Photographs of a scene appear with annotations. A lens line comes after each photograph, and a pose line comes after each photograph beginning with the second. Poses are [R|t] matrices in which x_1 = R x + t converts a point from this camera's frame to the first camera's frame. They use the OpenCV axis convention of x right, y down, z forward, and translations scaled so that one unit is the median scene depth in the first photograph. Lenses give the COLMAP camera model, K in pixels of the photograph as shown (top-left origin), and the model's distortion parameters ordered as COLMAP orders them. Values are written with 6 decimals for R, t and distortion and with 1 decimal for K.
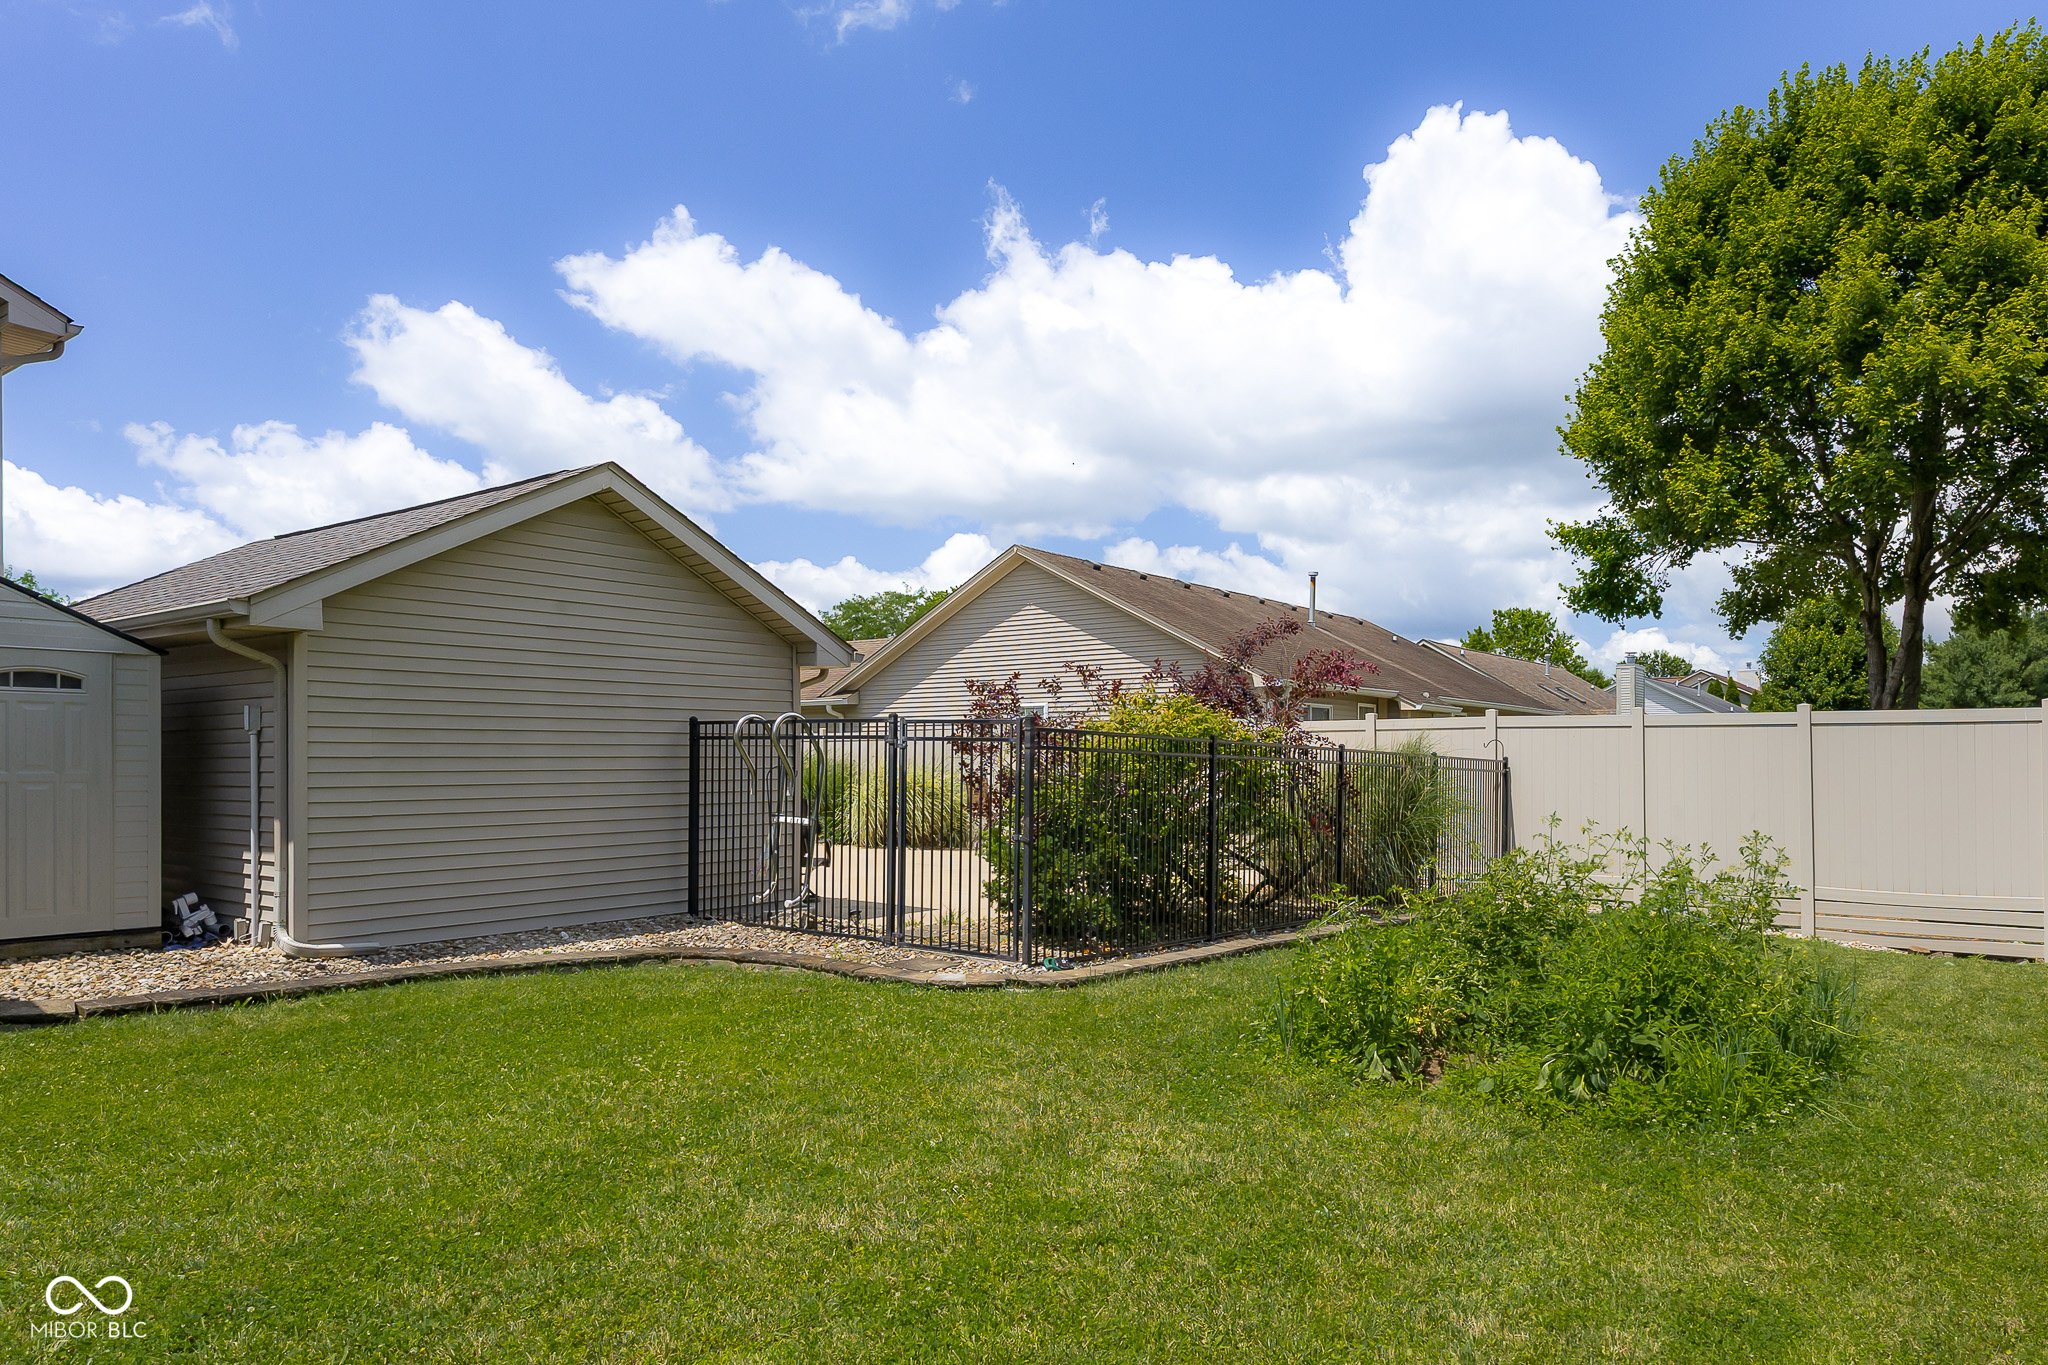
lens RADIAL K [[1086.4, 0, 1025.6], [0, 1086.4, 740.9], [0, 0, 1]] dist [0.003902, -0.001860]
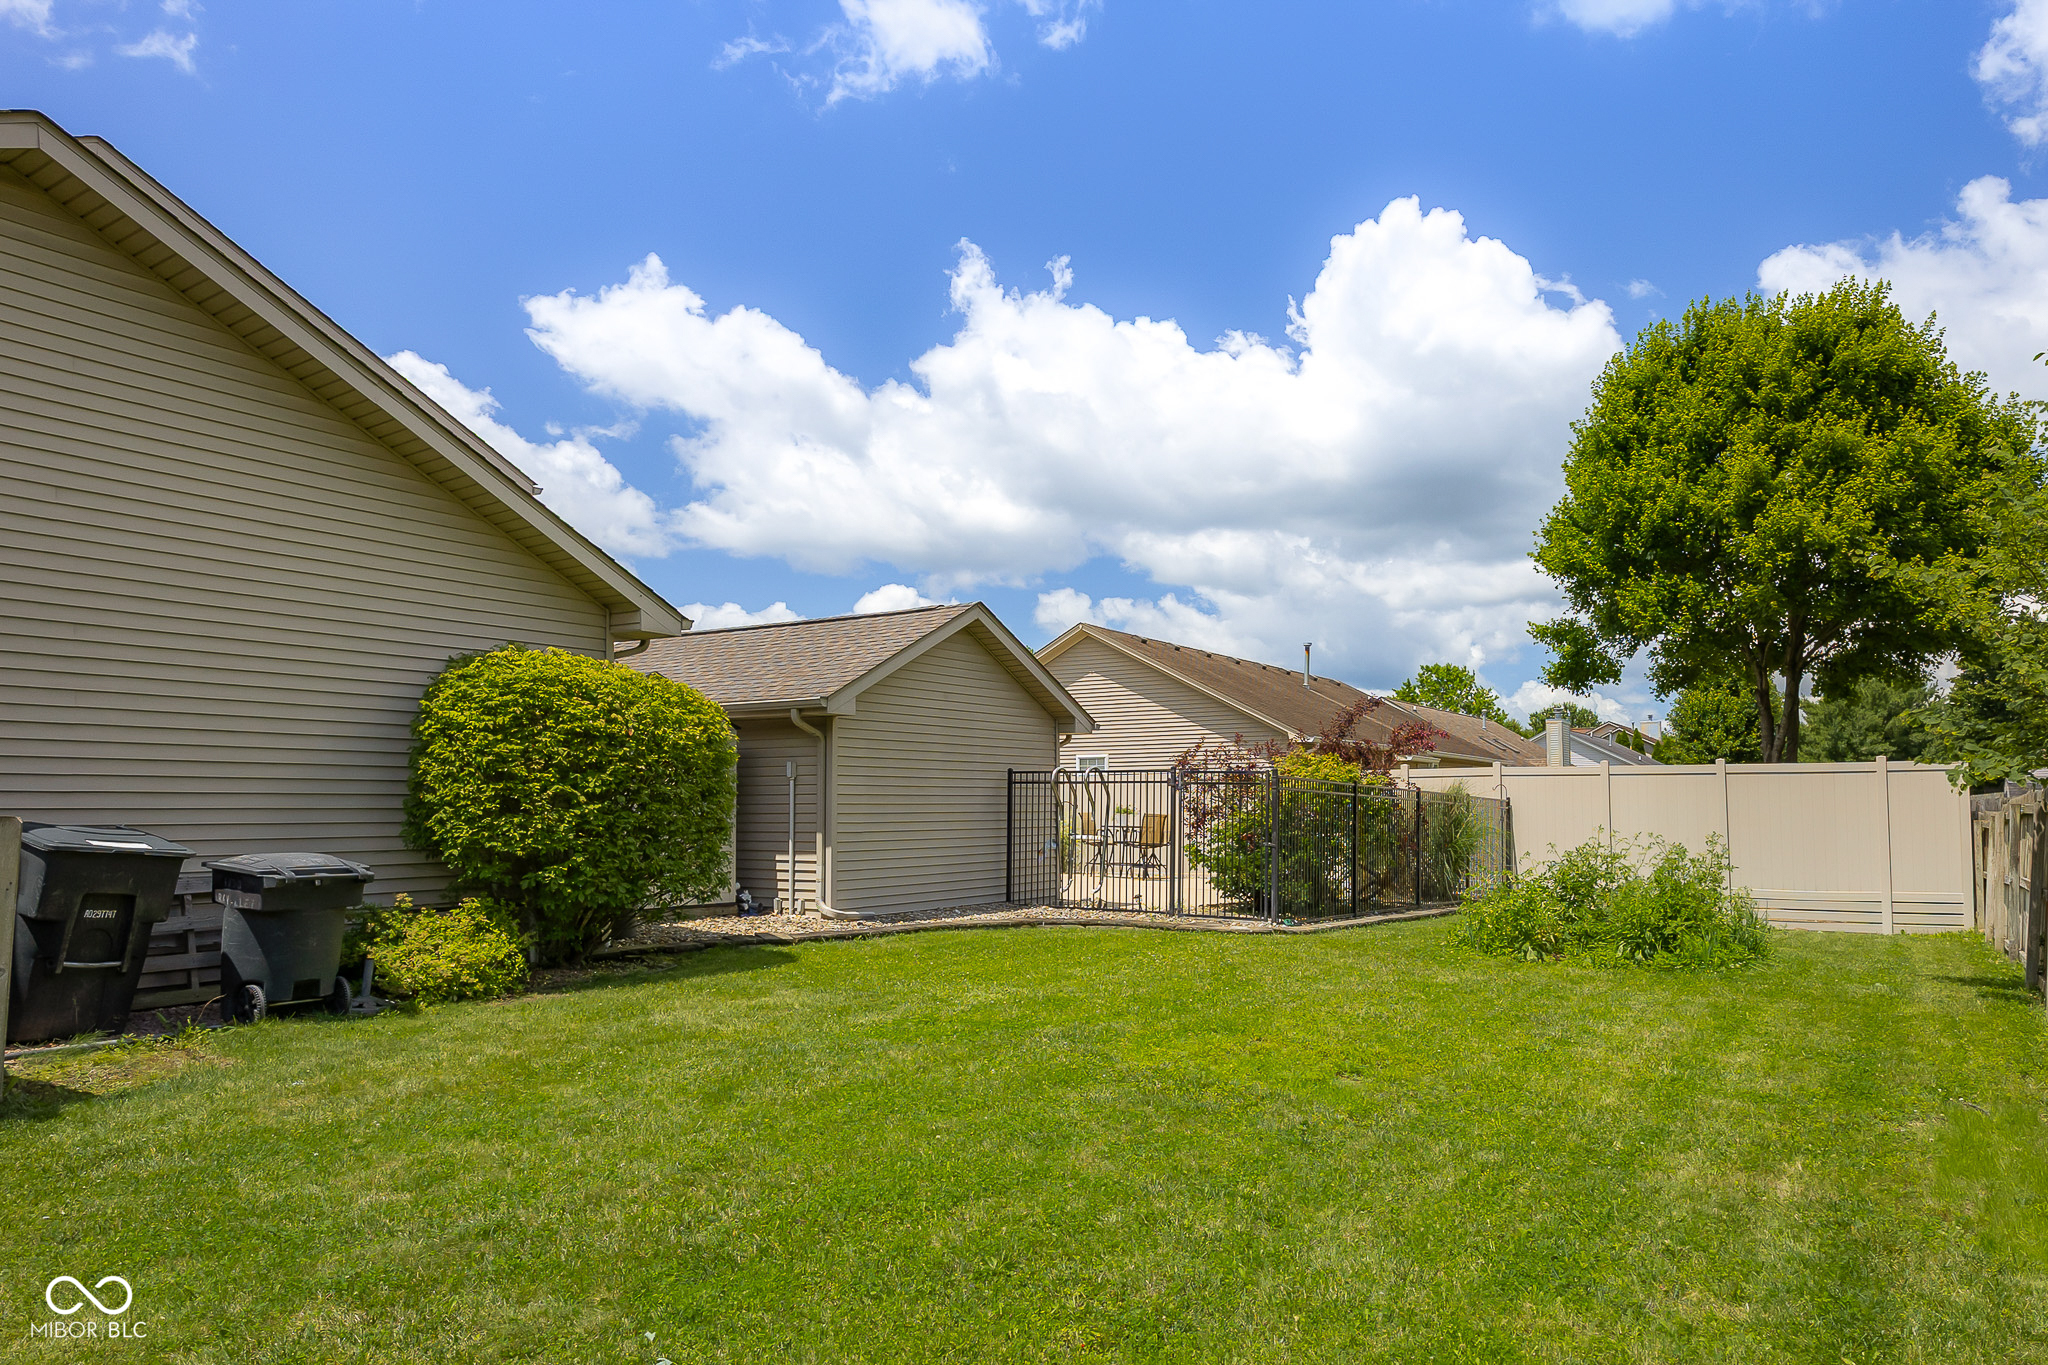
lens RADIAL K [[1086.4, 0, 1025.6], [0, 1086.4, 740.9], [0, 0, 1]] dist [0.003902, -0.001860]
pose [[0.997691, 0.002822, 0.067851, -0.240735], [0.000064, 0.999097, -0.042489, 0.002273], [-0.067910, 0.042396, 0.996790, -0.299313]]
